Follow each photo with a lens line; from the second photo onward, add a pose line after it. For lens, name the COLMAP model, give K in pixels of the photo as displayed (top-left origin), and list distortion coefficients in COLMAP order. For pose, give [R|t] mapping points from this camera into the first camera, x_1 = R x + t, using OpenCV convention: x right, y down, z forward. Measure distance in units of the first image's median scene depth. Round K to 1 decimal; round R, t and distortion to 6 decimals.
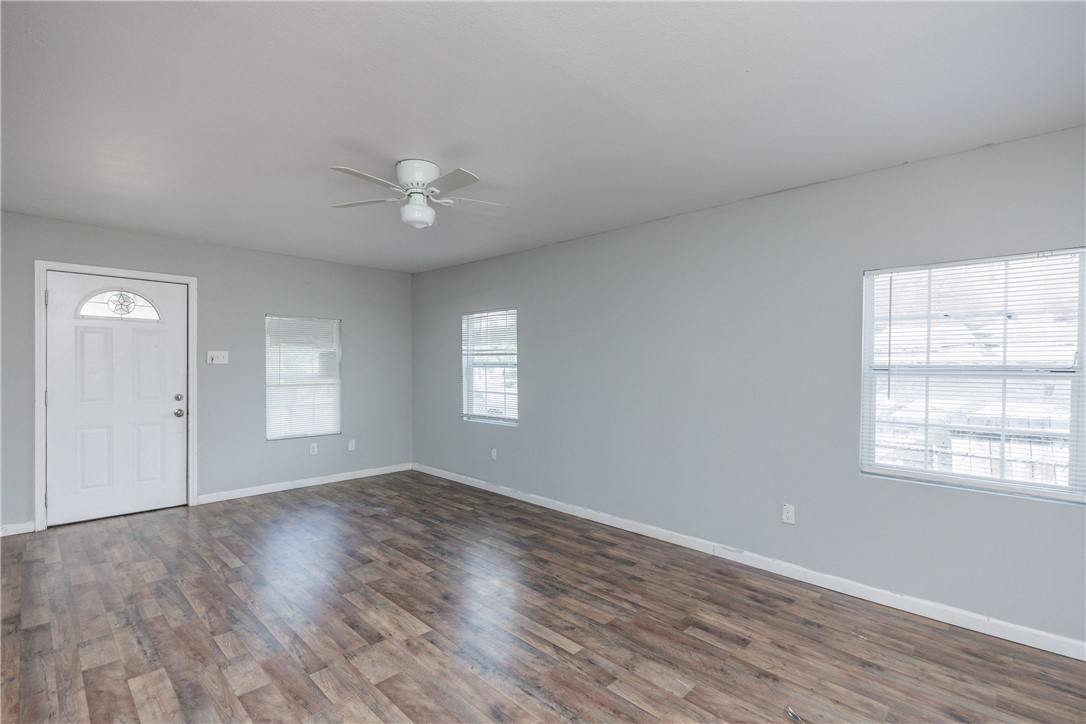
lens RADIAL K [[492.0, 0, 543.5], [0, 492.0, 353.6], [0, 0, 1]] dist [0.006729, -0.004274]
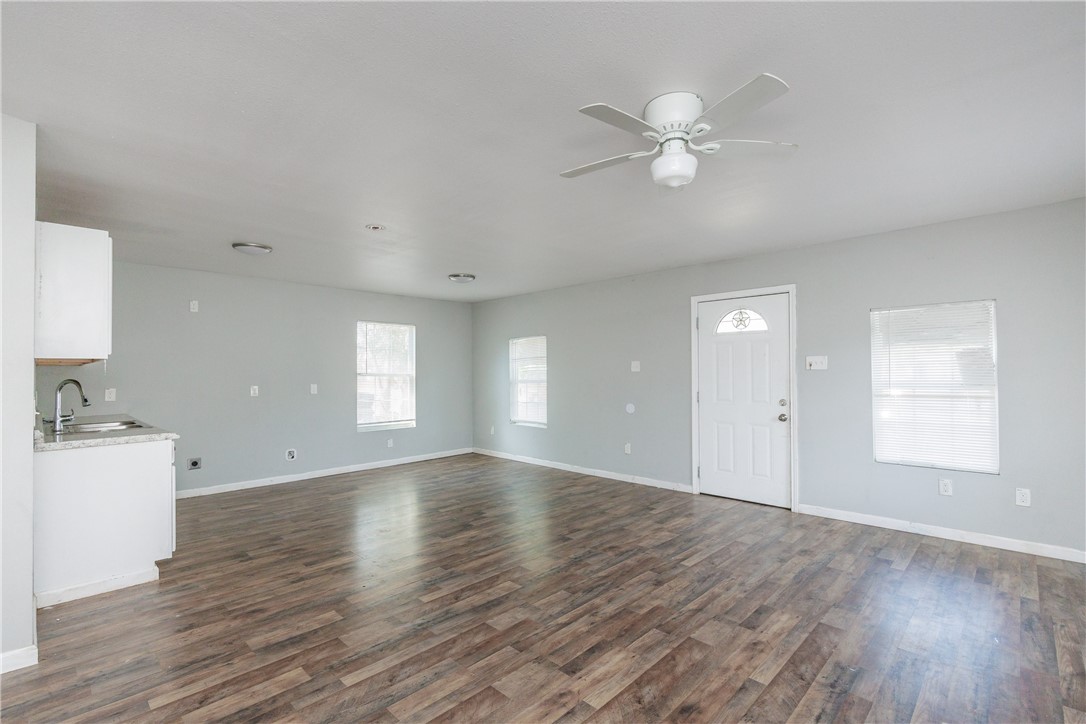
lens RADIAL K [[492.0, 0, 540.4], [0, 492.0, 326.4], [0, 0, 1]] dist [0.006729, -0.004274]
pose [[-0.008133, -0.105600, -0.994375, 0.399308], [0.030541, 0.993918, -0.105801, 0.029685], [0.999500, -0.031229, -0.004858, 0.616879]]
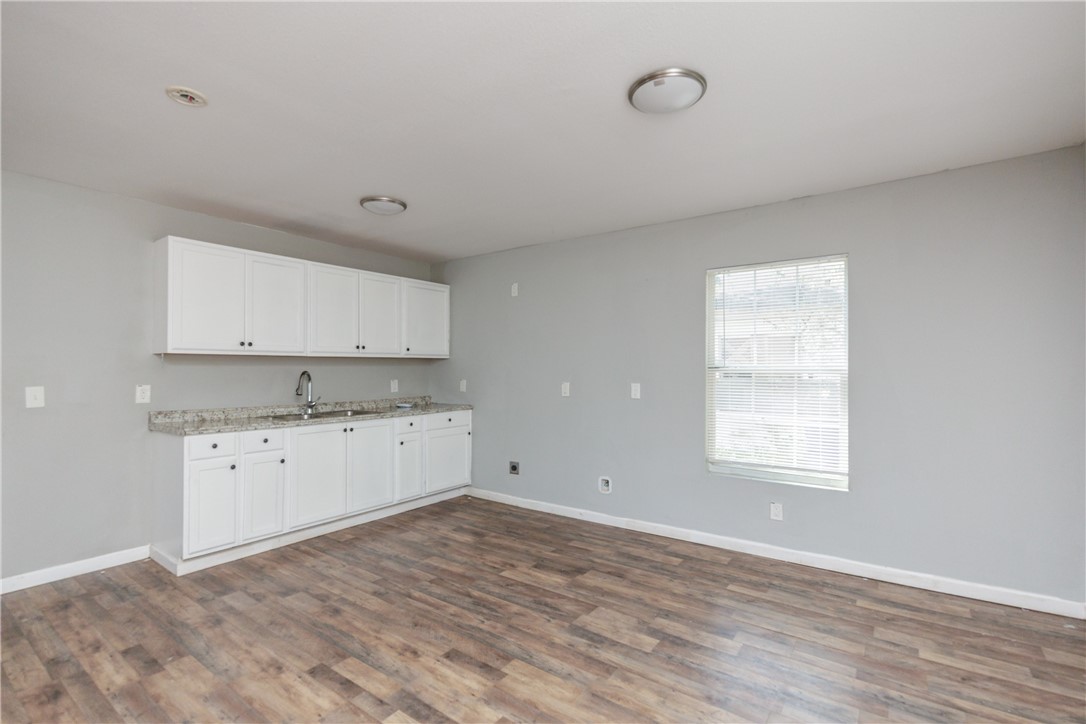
lens RADIAL K [[492.0, 0, 543.4], [0, 492.0, 362.0], [0, 0, 1]] dist [0.006729, -0.004274]
pose [[-0.989836, -0.011039, -0.141786, -0.955211], [-0.006268, 0.999401, -0.034048, 0.015080], [0.142077, -0.032813, -0.989312, 0.863426]]
